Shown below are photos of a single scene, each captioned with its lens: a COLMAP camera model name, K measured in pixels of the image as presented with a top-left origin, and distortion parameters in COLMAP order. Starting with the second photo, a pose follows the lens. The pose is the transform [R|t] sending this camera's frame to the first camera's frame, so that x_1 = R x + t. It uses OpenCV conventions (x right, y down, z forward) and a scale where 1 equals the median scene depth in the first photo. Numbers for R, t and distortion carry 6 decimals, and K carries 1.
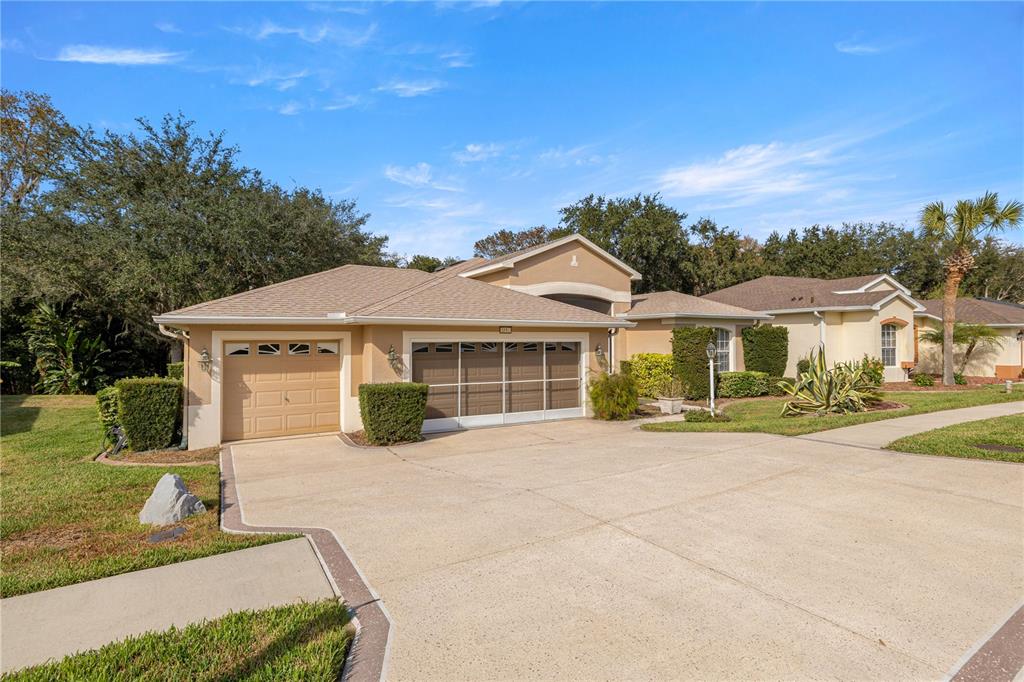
lens RADIAL K [[522.9, 0, 508.2], [0, 522.9, 335.4], [0, 0, 1]] dist [-0.002637, 0.000540]
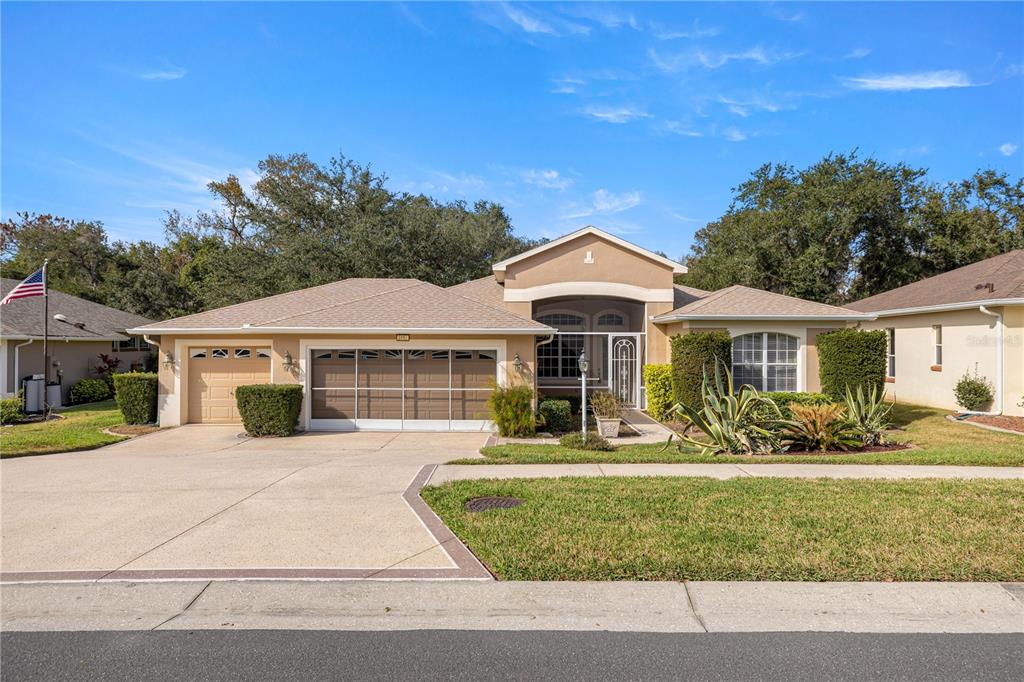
lens RADIAL K [[565.3, 0, 512.7], [0, 565.3, 344.5], [0, 0, 1]] dist [-0.001045, -0.001447]
pose [[0.864370, 0.007623, -0.502798, 0.761965], [-0.001064, 0.999911, 0.013331, -0.012460], [0.502855, -0.010987, 0.864301, 0.164699]]
